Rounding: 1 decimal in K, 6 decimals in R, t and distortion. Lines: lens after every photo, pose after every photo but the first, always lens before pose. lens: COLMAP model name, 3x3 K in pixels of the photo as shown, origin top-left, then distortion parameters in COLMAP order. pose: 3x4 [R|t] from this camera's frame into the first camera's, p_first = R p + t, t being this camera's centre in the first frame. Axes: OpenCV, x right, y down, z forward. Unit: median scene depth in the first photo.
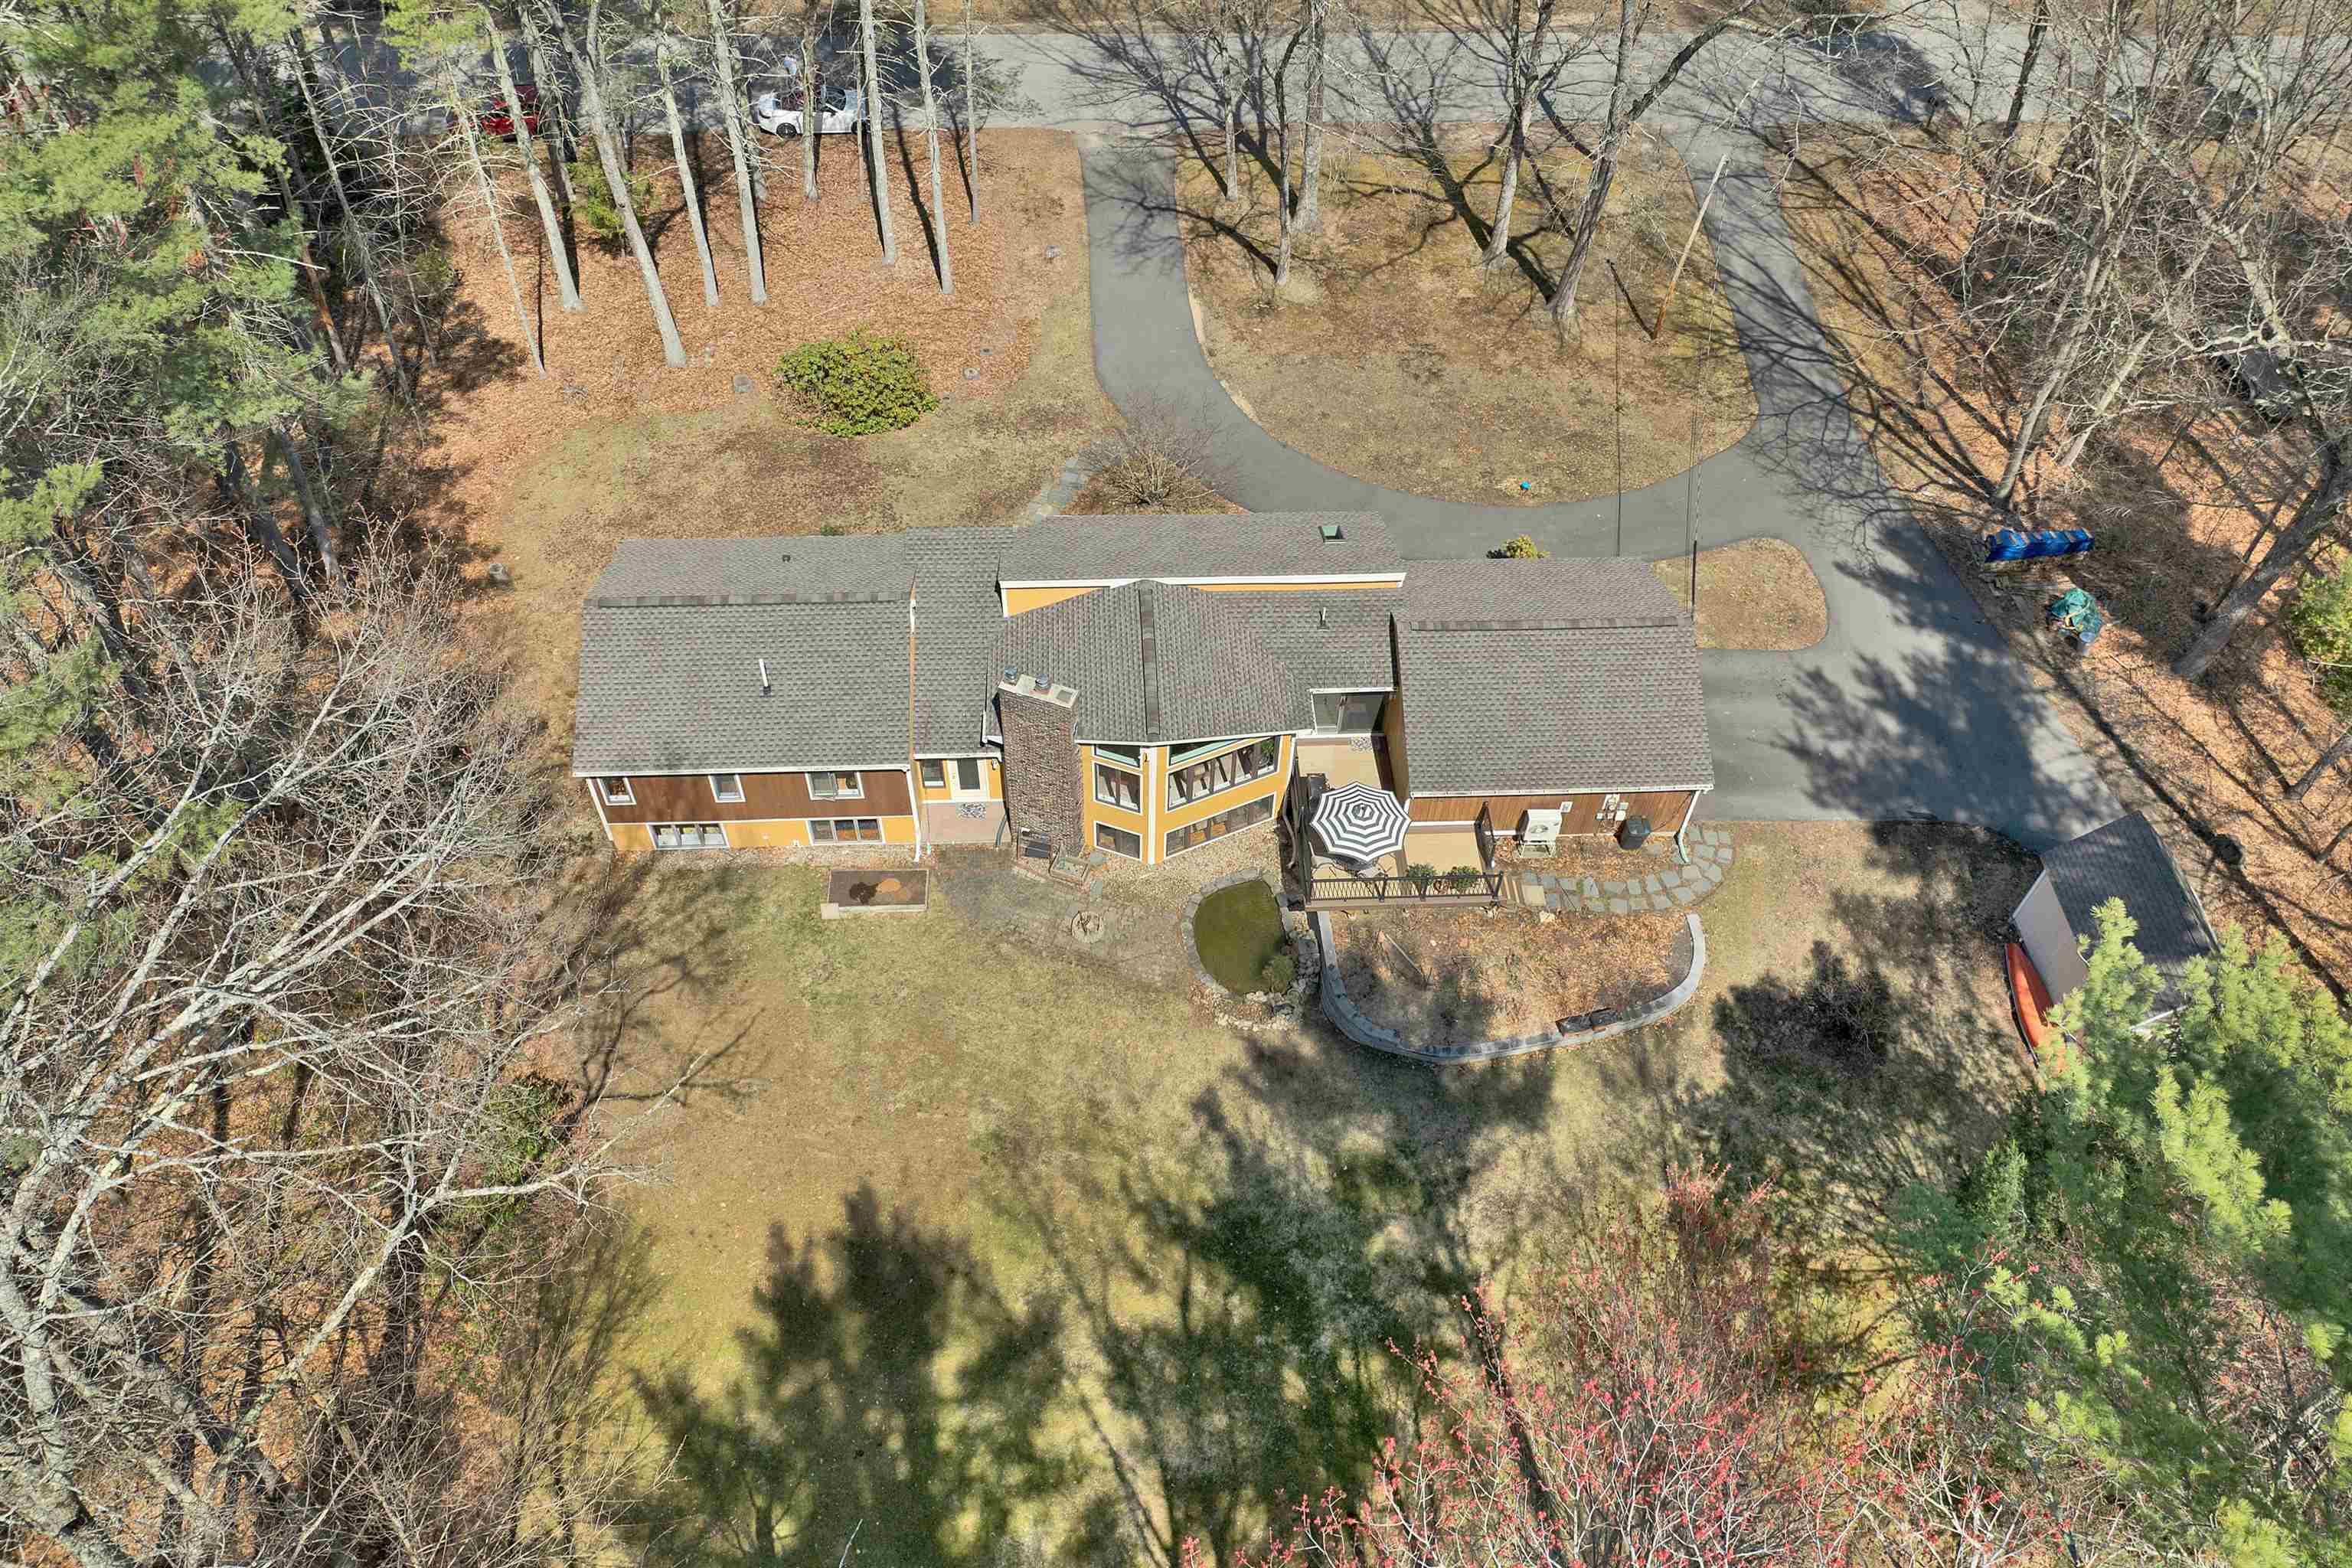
lens RADIAL K [[1695.9, 0, 1177.3], [0, 1695.9, 785.8], [0, 0, 1]] dist [-0.038736, 0.005075]
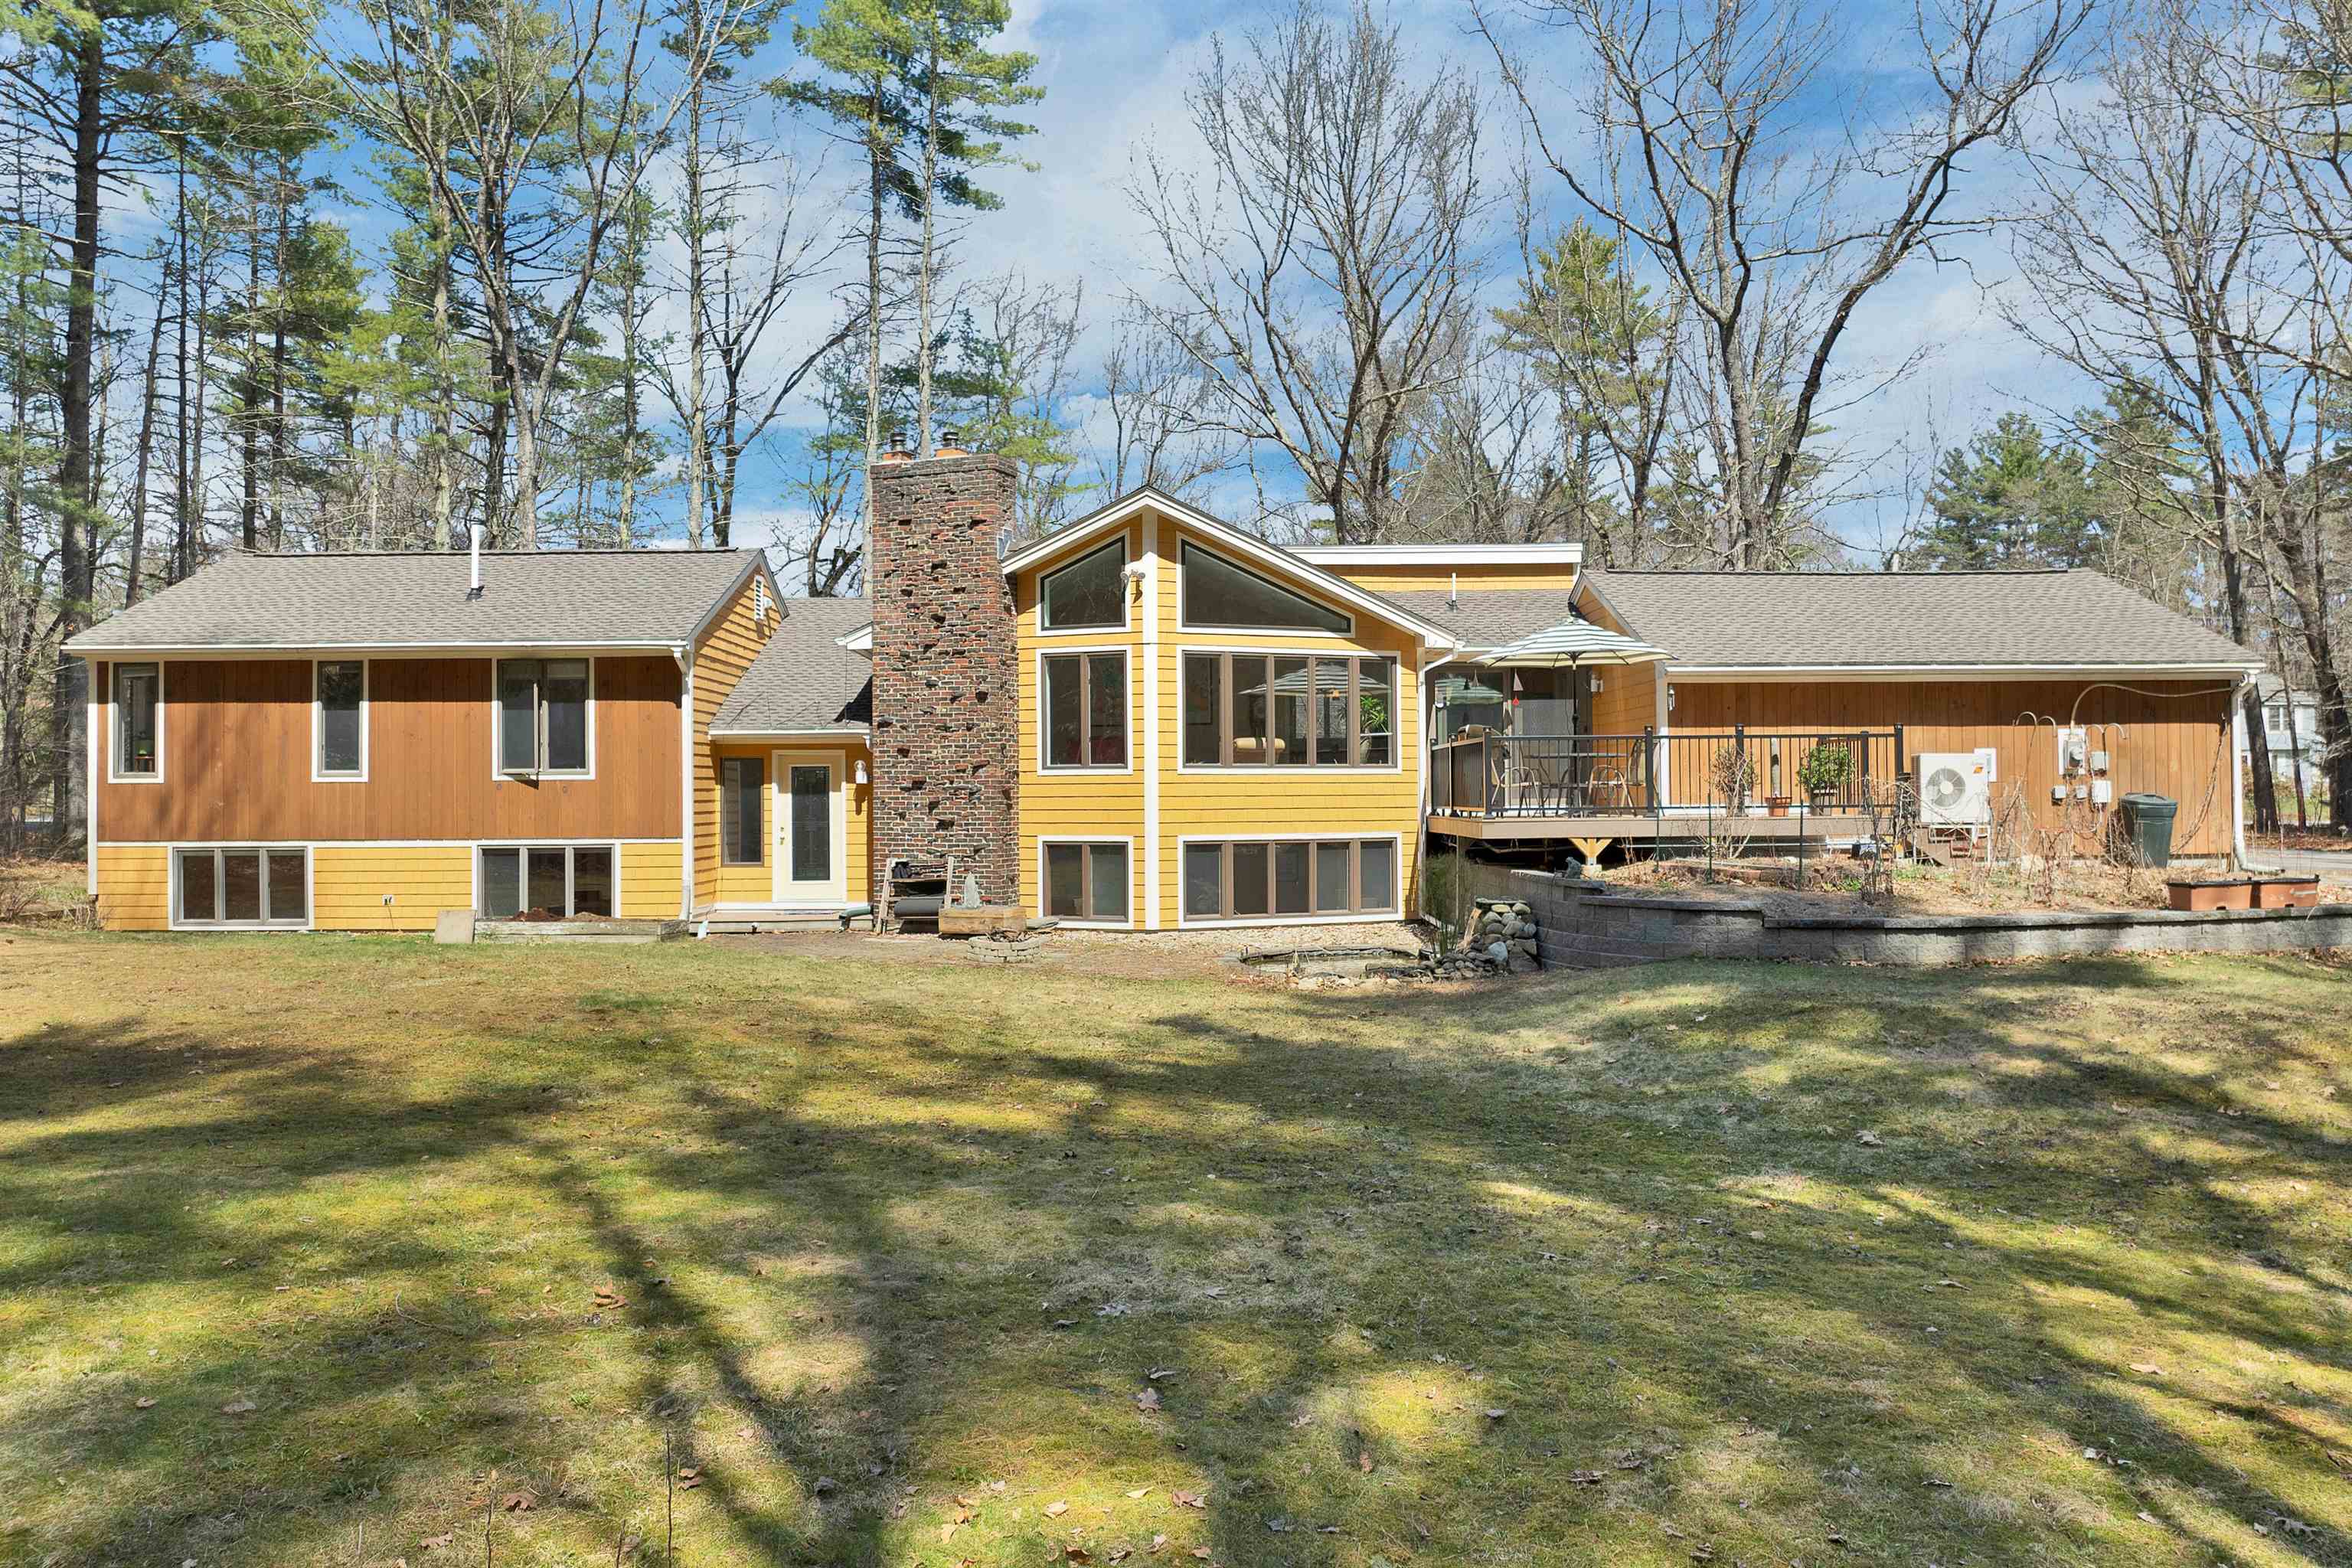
lens RADIAL K [[1695.9, 0, 1185.3], [0, 1695.9, 786.0], [0, 0, 1]] dist [-0.038736, 0.005075]
pose [[0.994770, -0.061131, -0.081828, 0.040285], [-0.030661, 0.585461, -0.810120, 0.443168], [0.097430, 0.808392, 0.580525, 0.753954]]
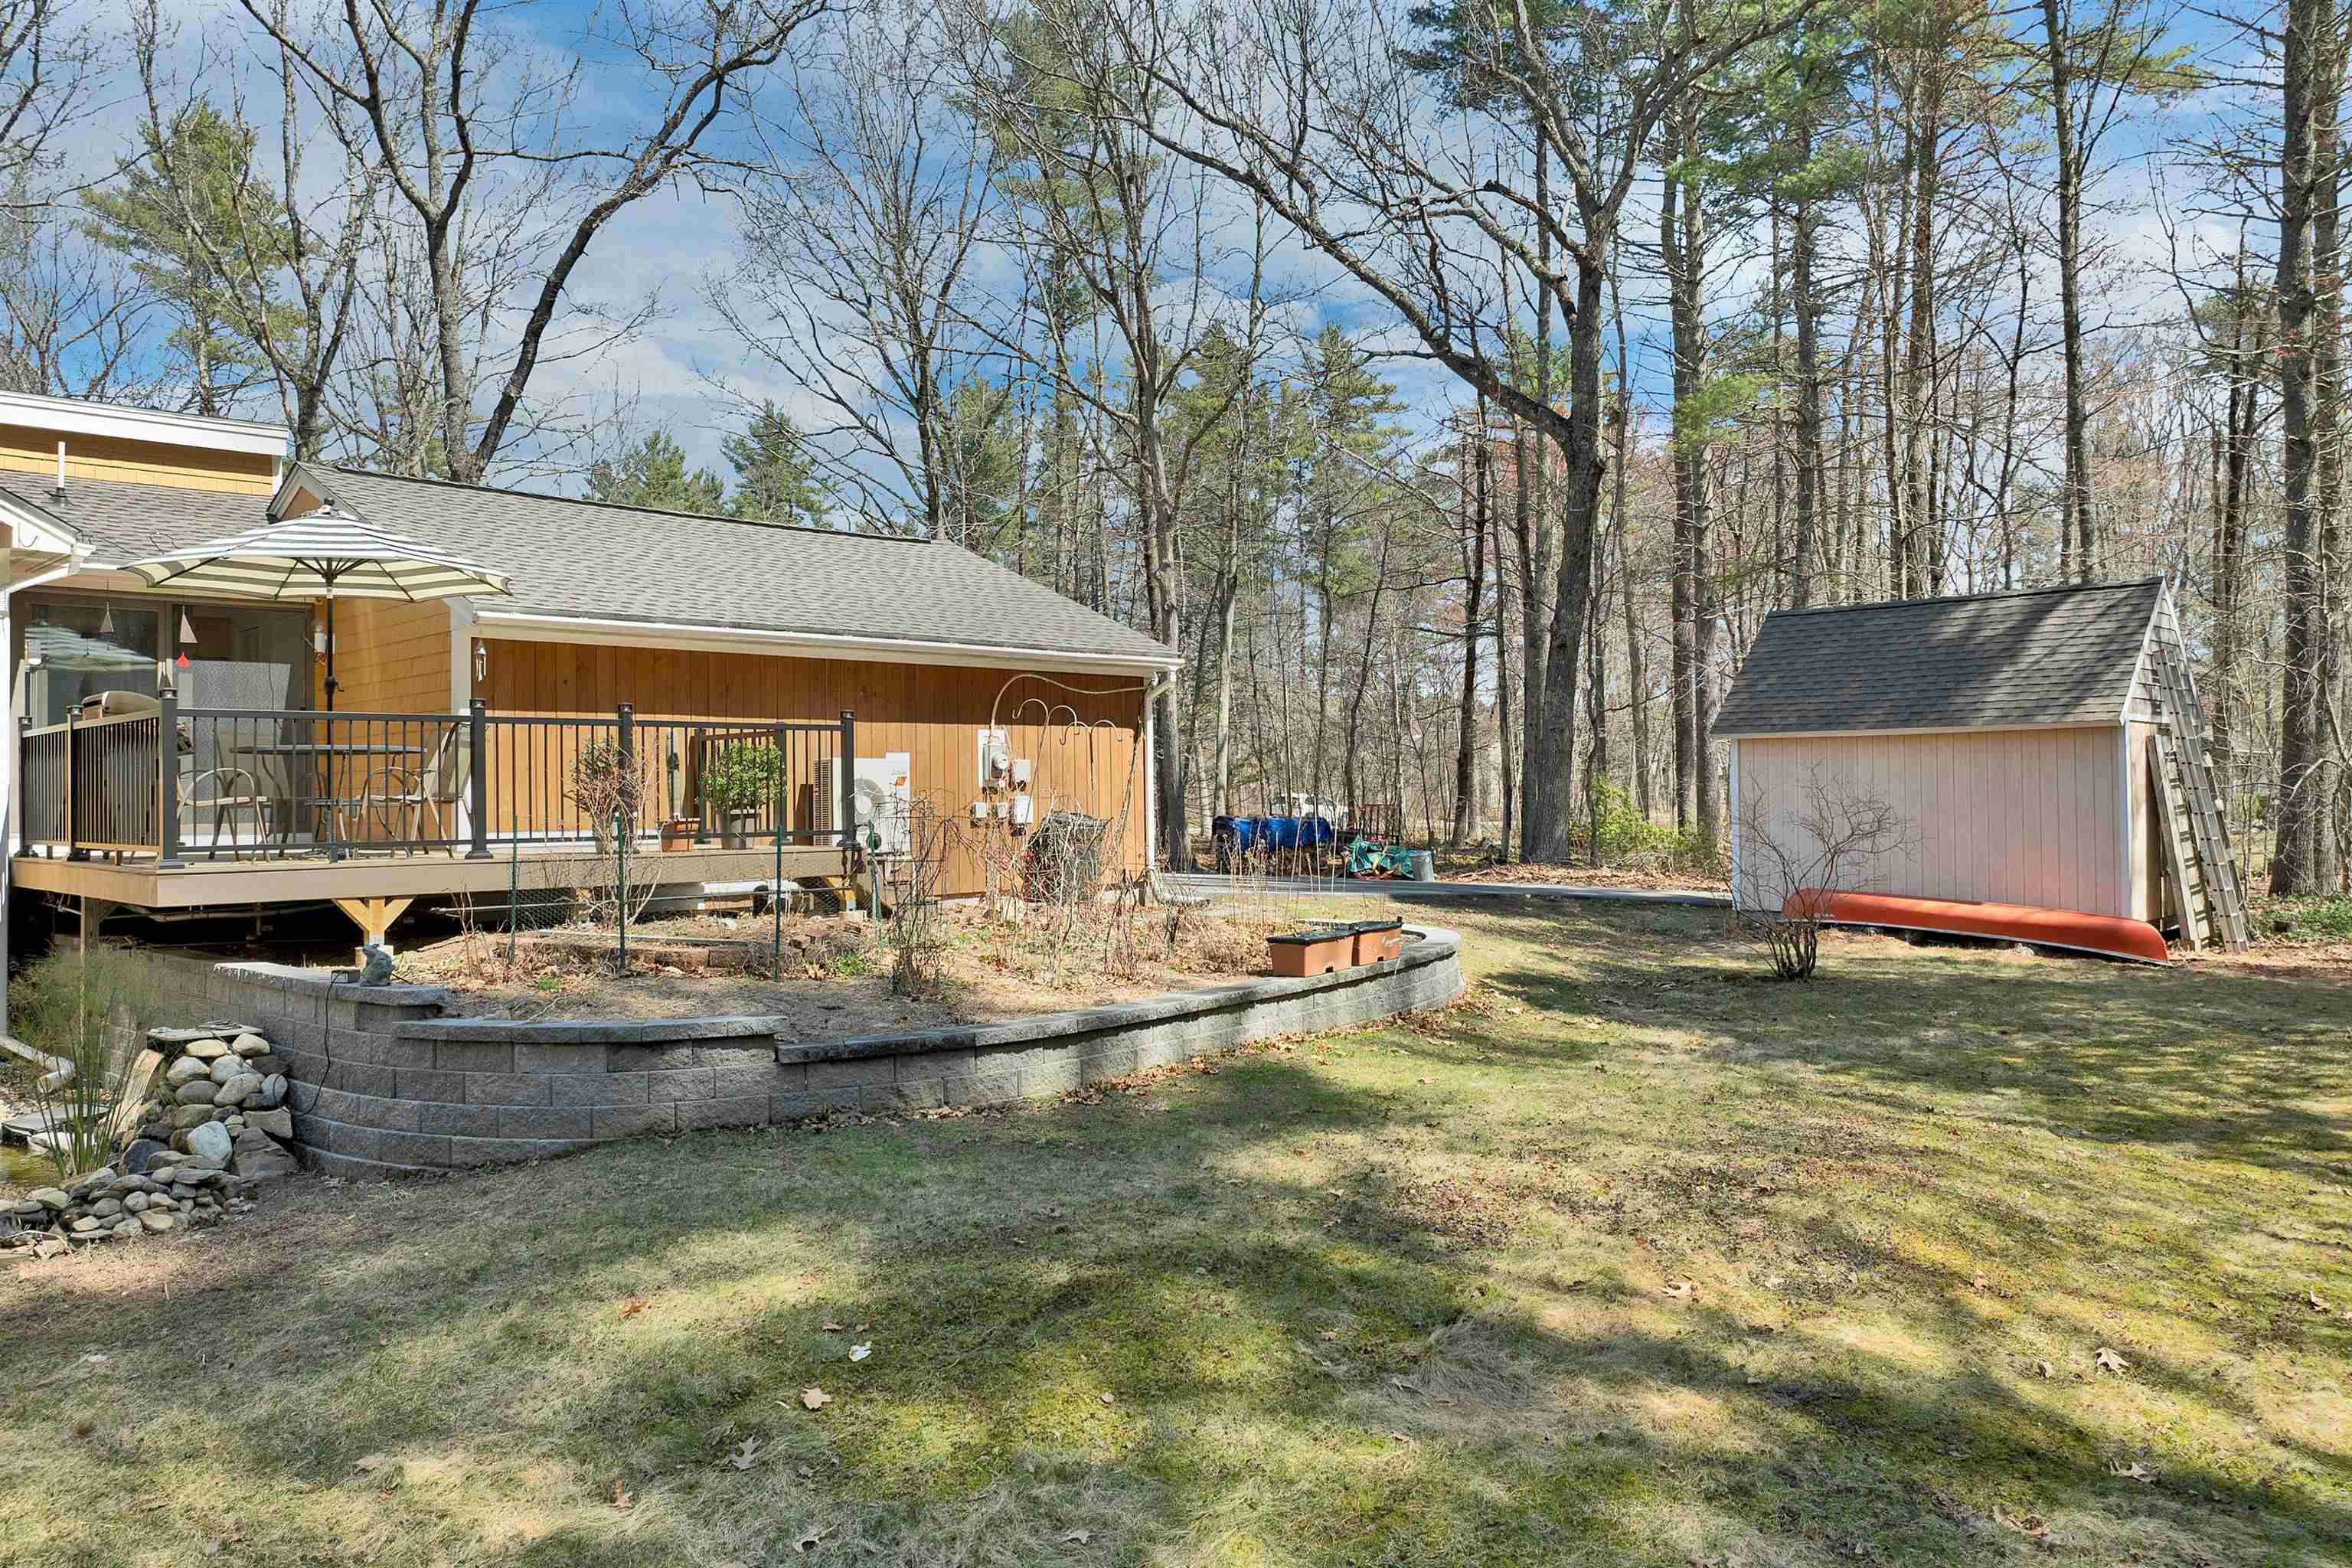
lens RADIAL K [[1695.9, 0, 1176.3], [0, 1695.9, 768.0], [0, 0, 1]] dist [-0.038736, 0.005075]
pose [[0.767280, -0.048969, 0.639440, 0.043287], [0.545742, 0.573526, -0.610929, 0.282819], [-0.336819, 0.817722, 0.466780, 0.869844]]
